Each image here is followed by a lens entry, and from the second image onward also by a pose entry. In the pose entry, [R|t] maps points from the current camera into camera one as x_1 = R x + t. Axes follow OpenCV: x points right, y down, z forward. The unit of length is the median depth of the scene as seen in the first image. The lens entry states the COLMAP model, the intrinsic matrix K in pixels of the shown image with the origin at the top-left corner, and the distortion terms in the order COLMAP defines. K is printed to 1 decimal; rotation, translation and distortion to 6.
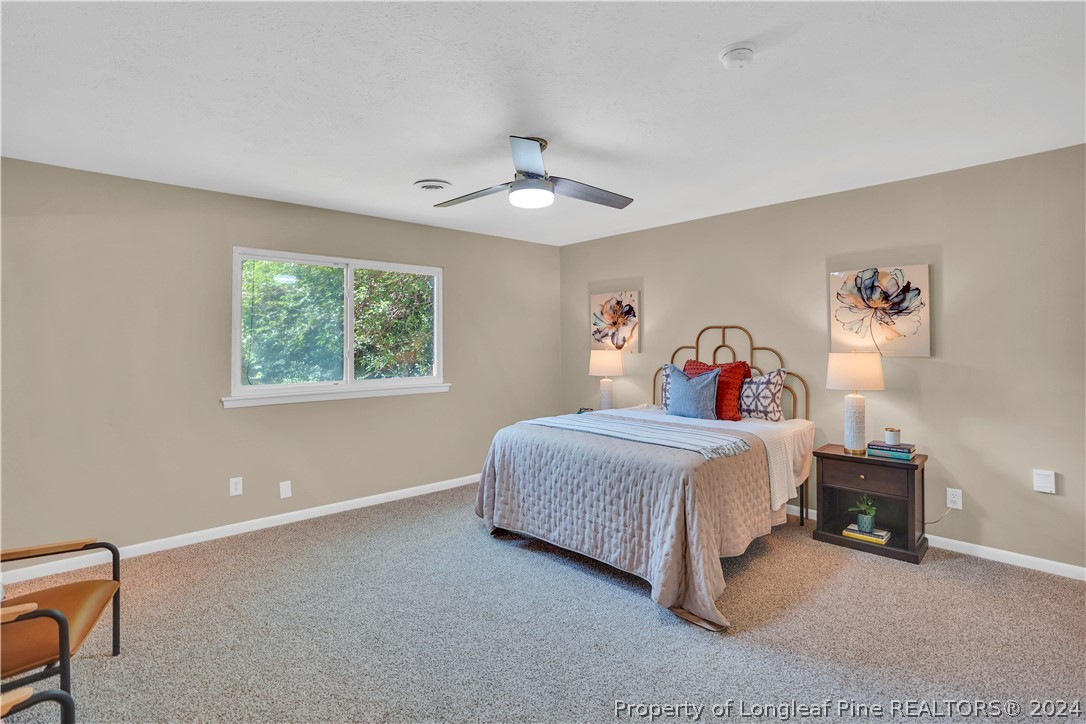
lens RADIAL K [[512.1, 0, 541.9], [0, 512.1, 351.6], [0, 0, 1]] dist [-0.062532, 0.025562]
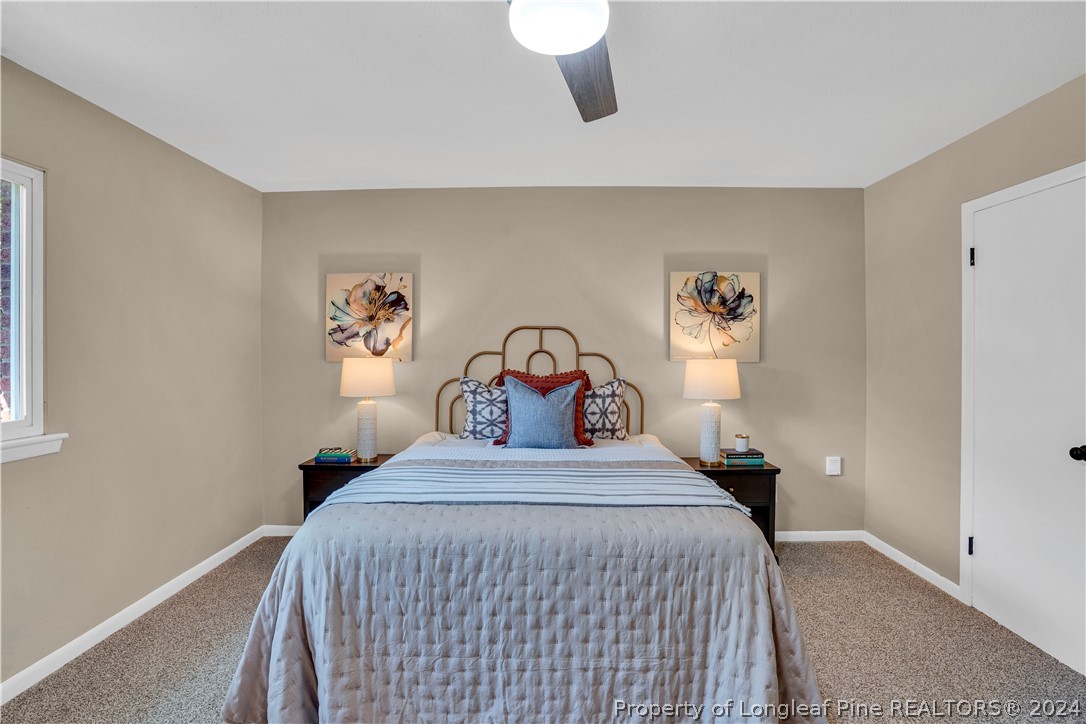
lens RADIAL K [[512.1, 0, 541.9], [0, 512.1, 351.6], [0, 0, 1]] dist [-0.062532, 0.025562]
pose [[0.698581, 0.000847, 0.715530, -0.278001], [0.006872, 0.999945, -0.007892, -0.005562], [-0.715498, 0.010430, 0.698537, 0.552732]]
